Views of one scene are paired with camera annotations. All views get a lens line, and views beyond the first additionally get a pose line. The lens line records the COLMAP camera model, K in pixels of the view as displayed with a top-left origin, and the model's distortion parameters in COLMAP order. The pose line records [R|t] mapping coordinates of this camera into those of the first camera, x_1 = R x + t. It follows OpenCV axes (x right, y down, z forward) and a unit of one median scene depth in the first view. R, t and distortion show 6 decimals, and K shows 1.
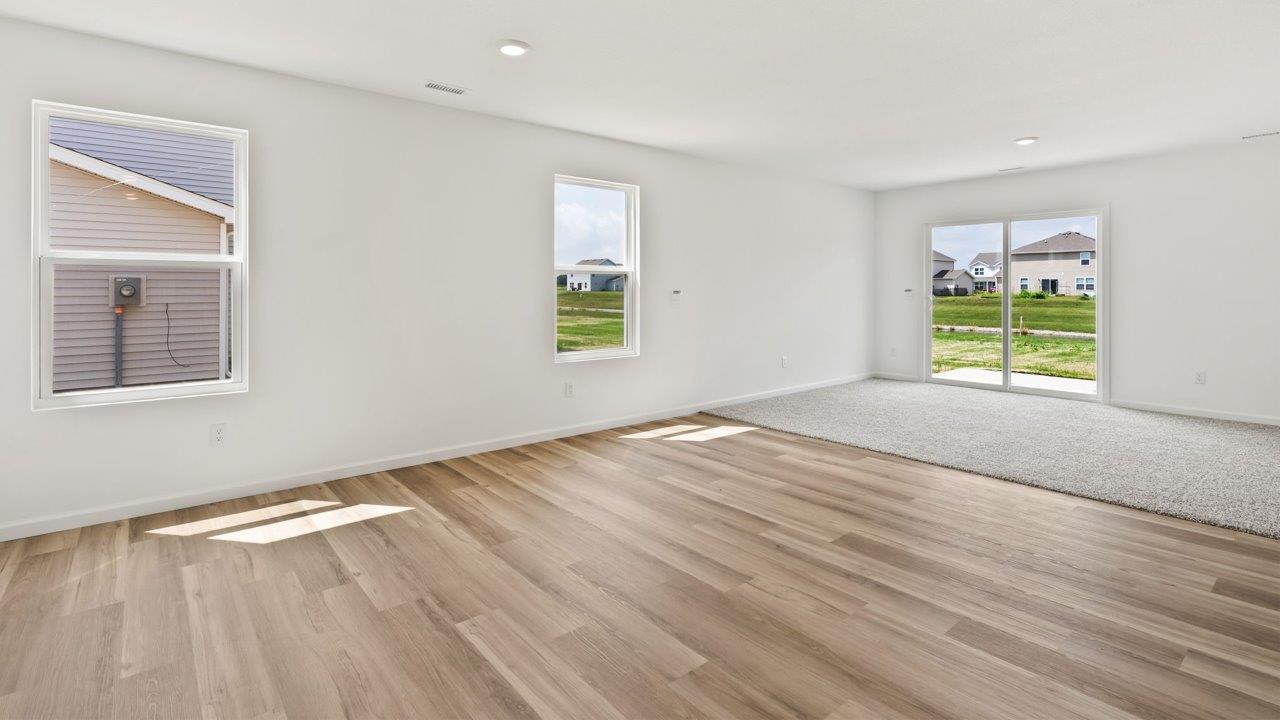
lens RADIAL K [[594.4, 0, 639.7], [0, 594.4, 287.8], [0, 0, 1]] dist [-0.000764, -0.000126]
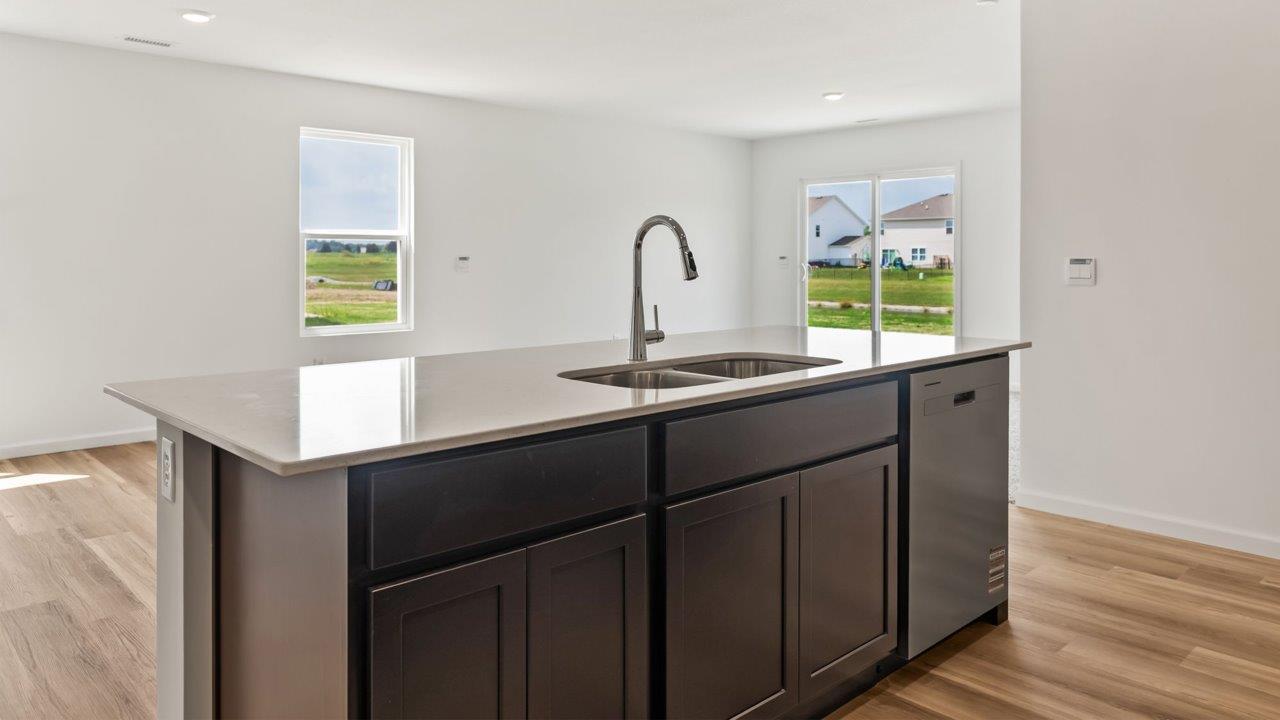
lens RADIAL K [[865.9, 0, 677.2], [0, 865.9, 259.3], [0, 0, 1]] dist [0.007335, 0.001189]
pose [[0.996632, -0.000004, 0.082009, 0.404424], [-0.000234, 0.999996, 0.002885, 0.006010], [-0.082009, -0.002894, 0.996627, -0.453047]]
